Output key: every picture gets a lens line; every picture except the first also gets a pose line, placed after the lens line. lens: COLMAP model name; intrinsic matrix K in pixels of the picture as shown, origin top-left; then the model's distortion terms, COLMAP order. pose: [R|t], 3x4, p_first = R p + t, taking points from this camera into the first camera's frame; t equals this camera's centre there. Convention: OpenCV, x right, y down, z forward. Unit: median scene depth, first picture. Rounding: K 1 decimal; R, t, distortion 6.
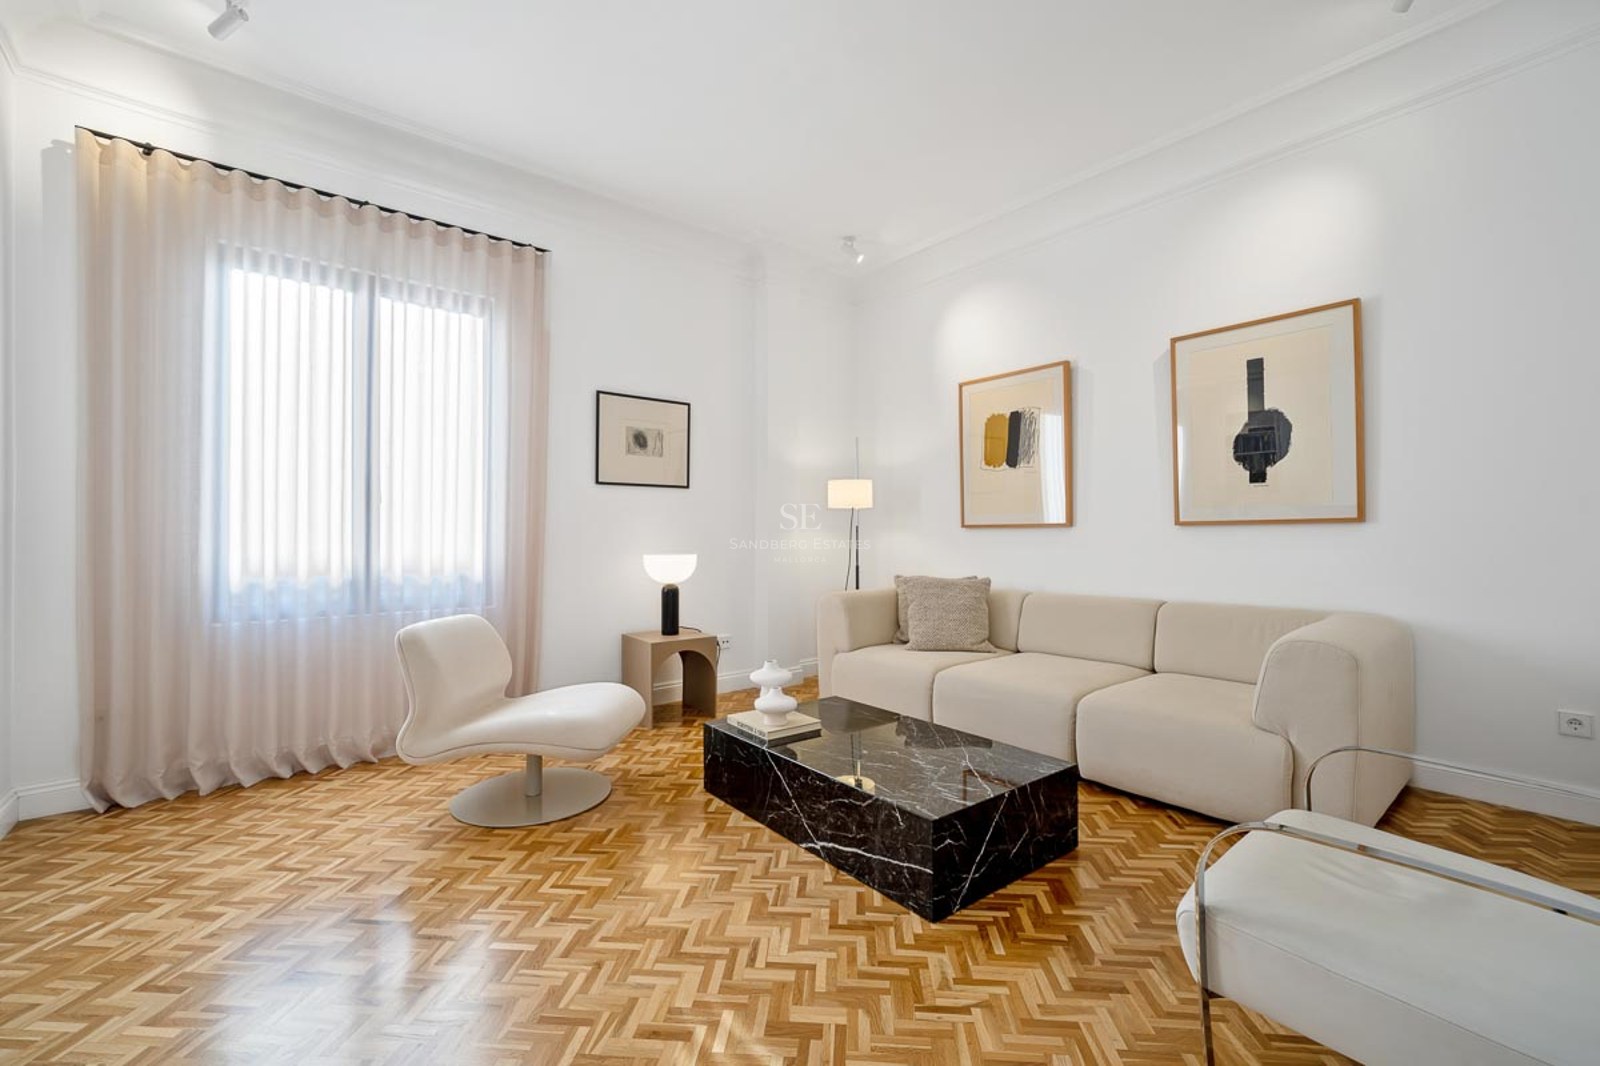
lens RADIAL K [[676.6, 0, 800.0], [0, 676.6, 533.0], [0, 0, 1]] dist [0.001230, 0.000121]
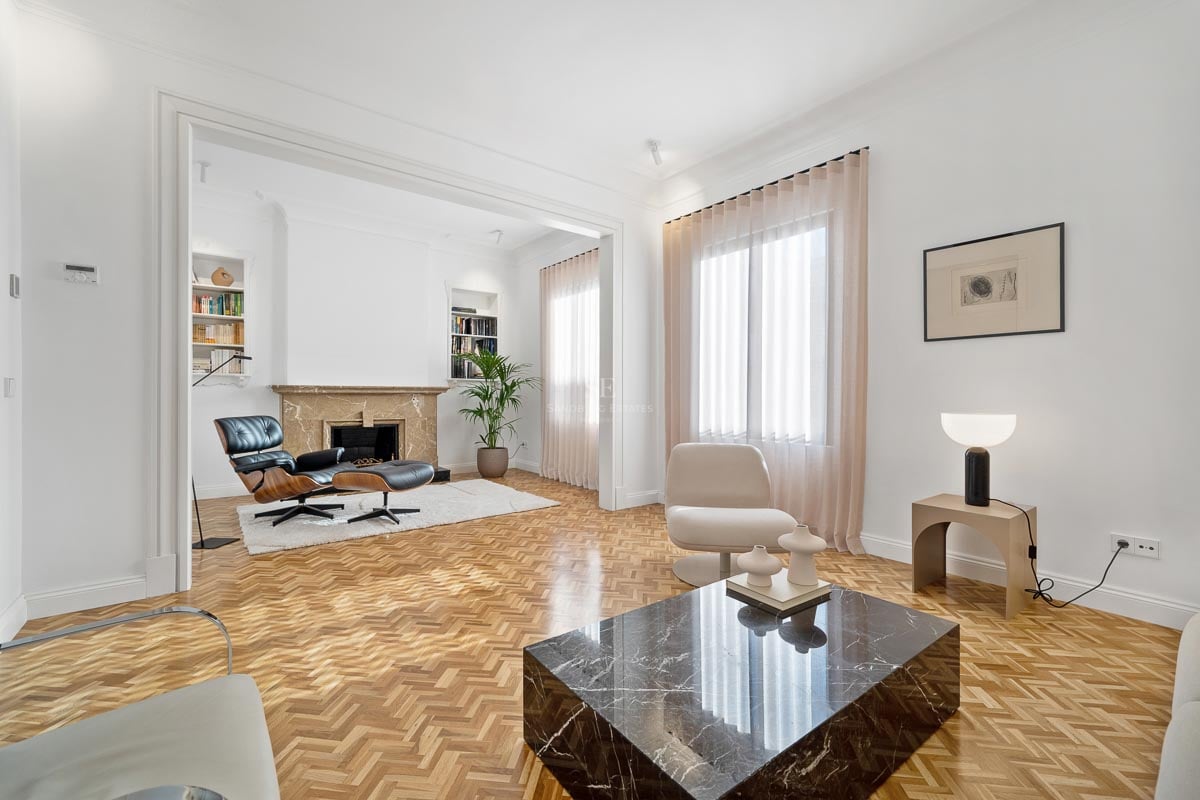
lens RADIAL K [[498.0, 0, 599.3], [0, 498.0, 389.5], [0, 0, 1]] dist [0.000664, -0.000015]
pose [[-0.033235, -0.004364, -0.999438, 0.573307], [0.003222, 0.999985, -0.004474, 0.002079], [0.999442, -0.003369, -0.033221, 0.650565]]
